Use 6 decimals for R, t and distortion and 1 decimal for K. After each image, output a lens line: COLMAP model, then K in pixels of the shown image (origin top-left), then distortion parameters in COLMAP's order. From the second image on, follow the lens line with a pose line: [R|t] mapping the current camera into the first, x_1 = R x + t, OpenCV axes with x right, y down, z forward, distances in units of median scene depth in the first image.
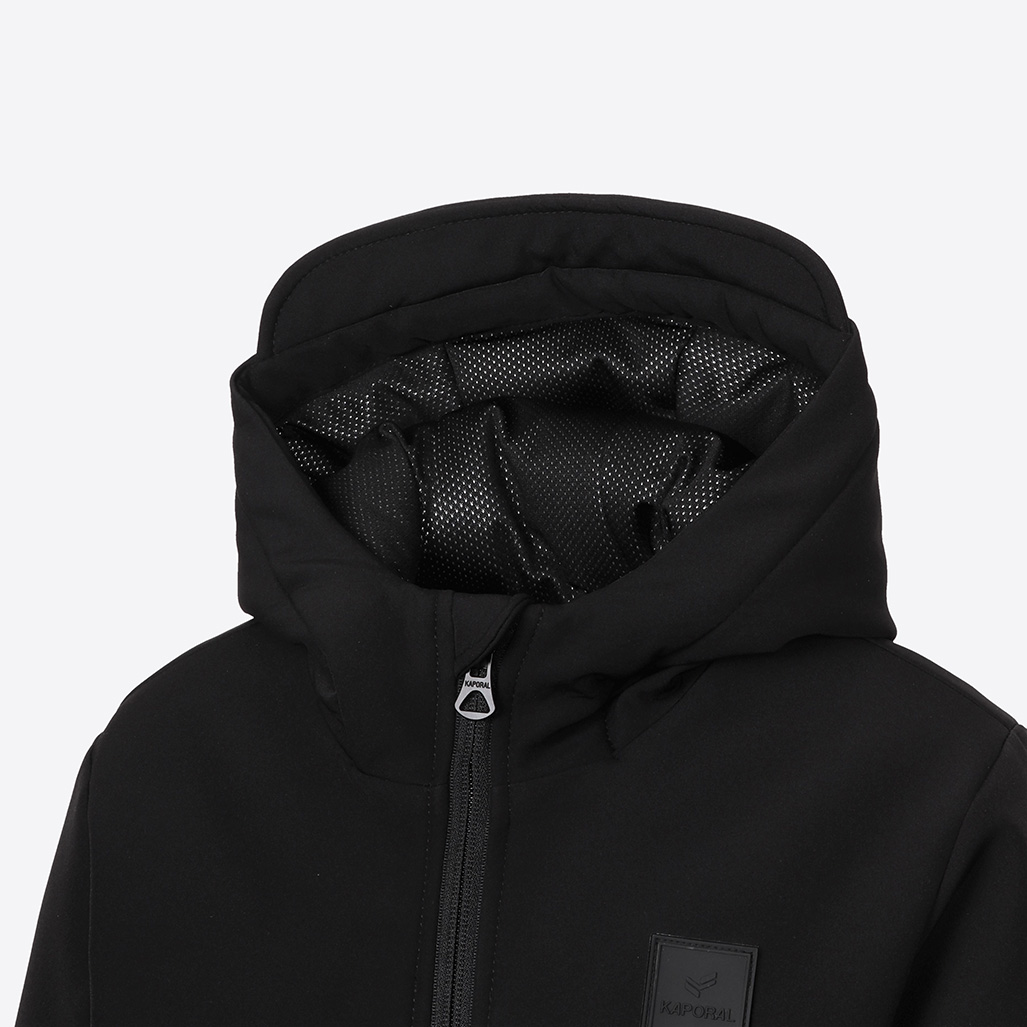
lens RADIAL K [[2763.5, 0, 513.5], [0, 2763.5, 513.5], [0, 0, 1]] dist [0.086288, 0.022473]
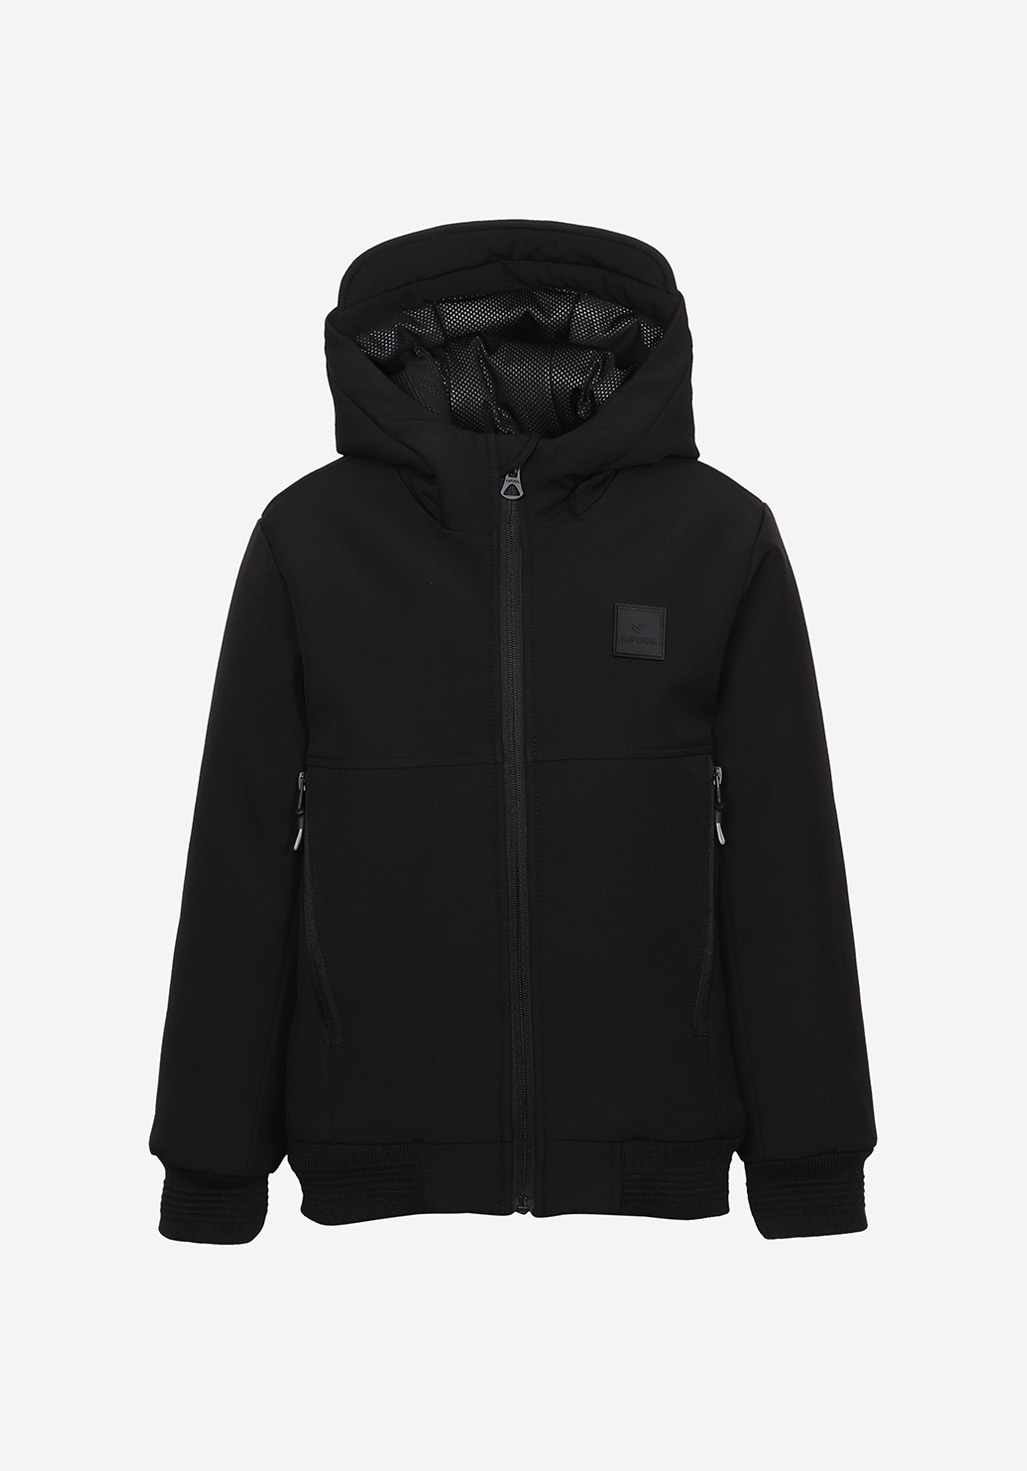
lens RADIAL K [[2878.8, 0, 513.5], [0, 2878.8, 735.5], [0, 0, 1]] dist [0.006160, -0.021210]
pose [[0.955286, -0.037730, 0.293266, -0.561138], [0.014437, 0.996594, 0.081190, 0.070332], [-0.295330, -0.073326, 0.952577, -0.846430]]
